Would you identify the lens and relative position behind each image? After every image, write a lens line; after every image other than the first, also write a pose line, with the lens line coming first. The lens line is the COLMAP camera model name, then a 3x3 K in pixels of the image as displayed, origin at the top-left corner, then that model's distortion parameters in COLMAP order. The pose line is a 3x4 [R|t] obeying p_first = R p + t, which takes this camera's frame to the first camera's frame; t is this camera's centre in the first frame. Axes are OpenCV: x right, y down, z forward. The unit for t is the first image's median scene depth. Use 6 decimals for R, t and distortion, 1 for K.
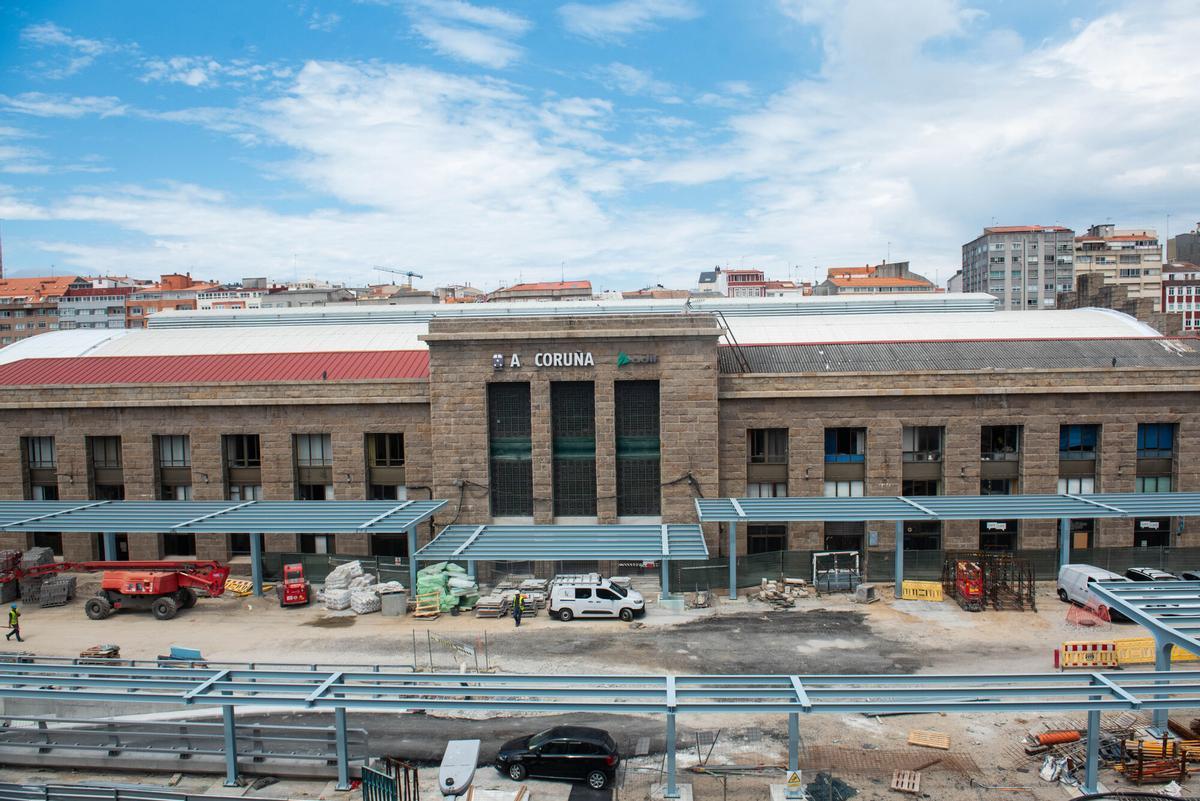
lens RADIAL K [[824.9, 0, 604.6], [0, 824.9, 404.8], [0, 0, 1]] dist [-0.045950, -0.005728]
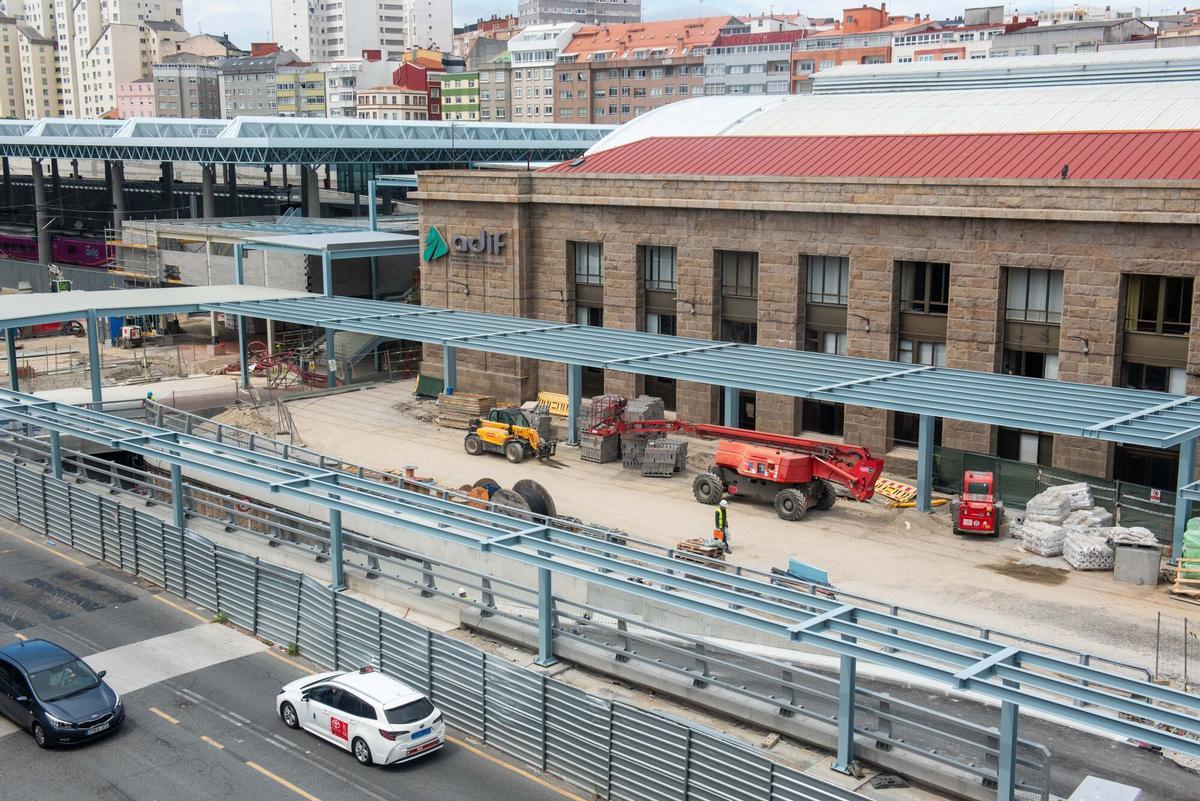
lens RADIAL K [[1347.7, 0, 606.0], [0, 1347.7, 403.0], [0, 0, 1]] dist [0.082699, 0.000000]
pose [[0.785473, 0.132451, -0.604557, 0.021584], [-0.051929, 0.987491, 0.148879, -0.000098], [0.616713, -0.085547, 0.782526, -0.001446]]
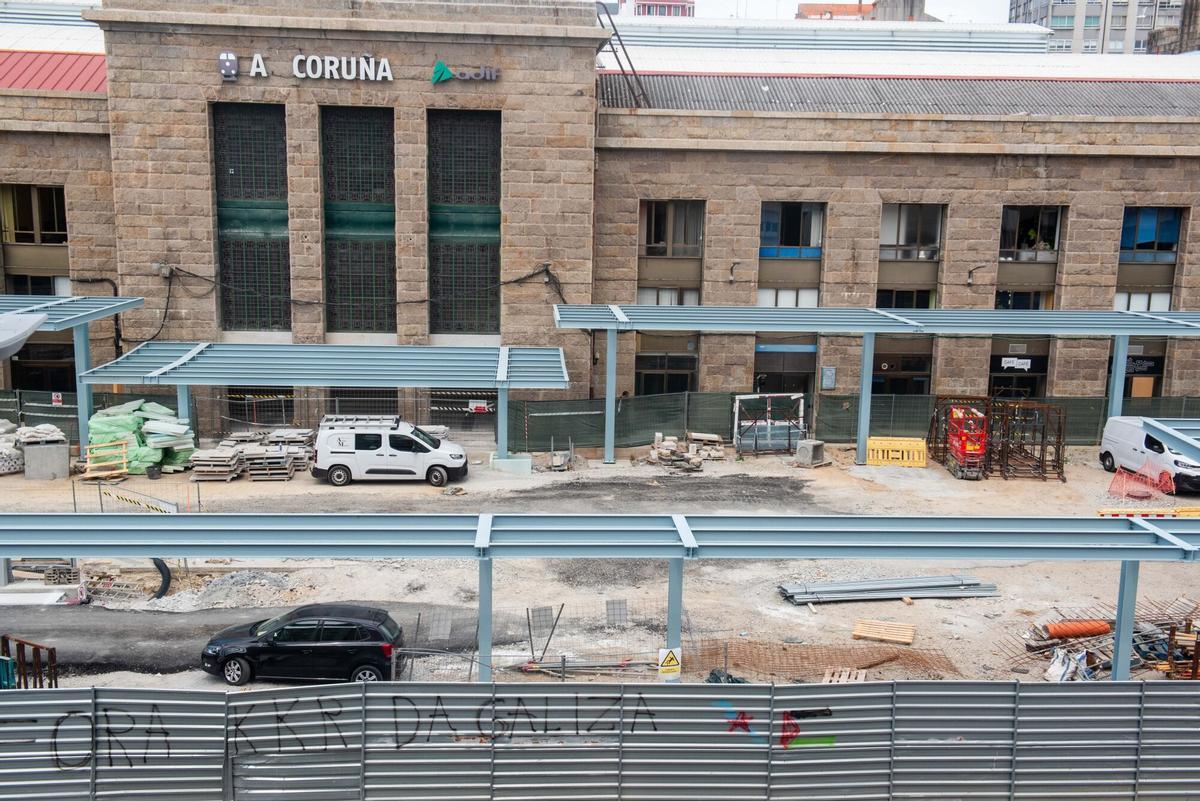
lens RADIAL K [[1301.7, 0, 604.6], [0, 1301.7, 410.7], [0, 0, 1]] dist [0.072165, 0.000000]
pose [[0.991884, 0.015498, 0.126198, 0.023212], [-0.031494, 0.991560, 0.125763, 0.065836], [-0.123183, -0.128717, 0.984001, 0.004206]]
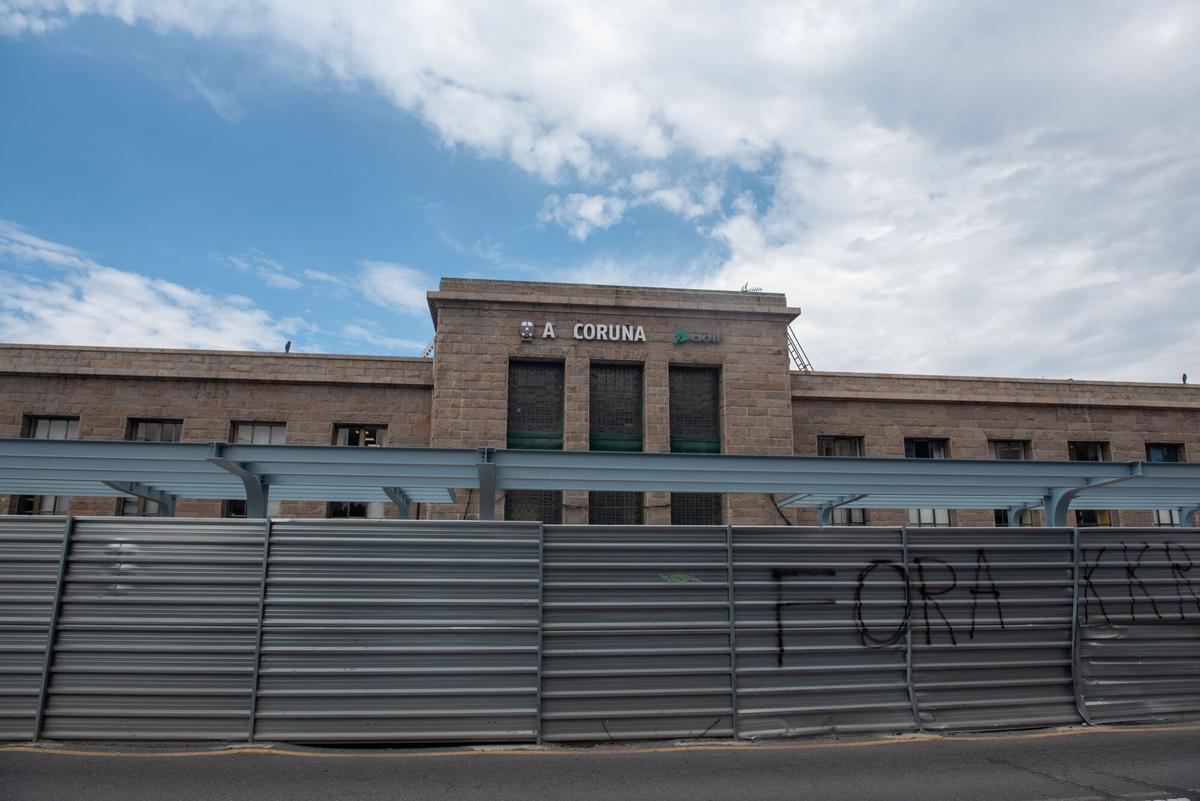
lens RADIAL K [[824.9, 0, 605.4], [0, 824.9, 402.1], [0, 0, 1]] dist [-0.045950, -0.005728]
pose [[0.982210, 0.060800, 0.177669, -0.192121], [-0.007916, 0.958699, -0.284312, 0.240400], [-0.187617, 0.277848, 0.942125, 0.250307]]
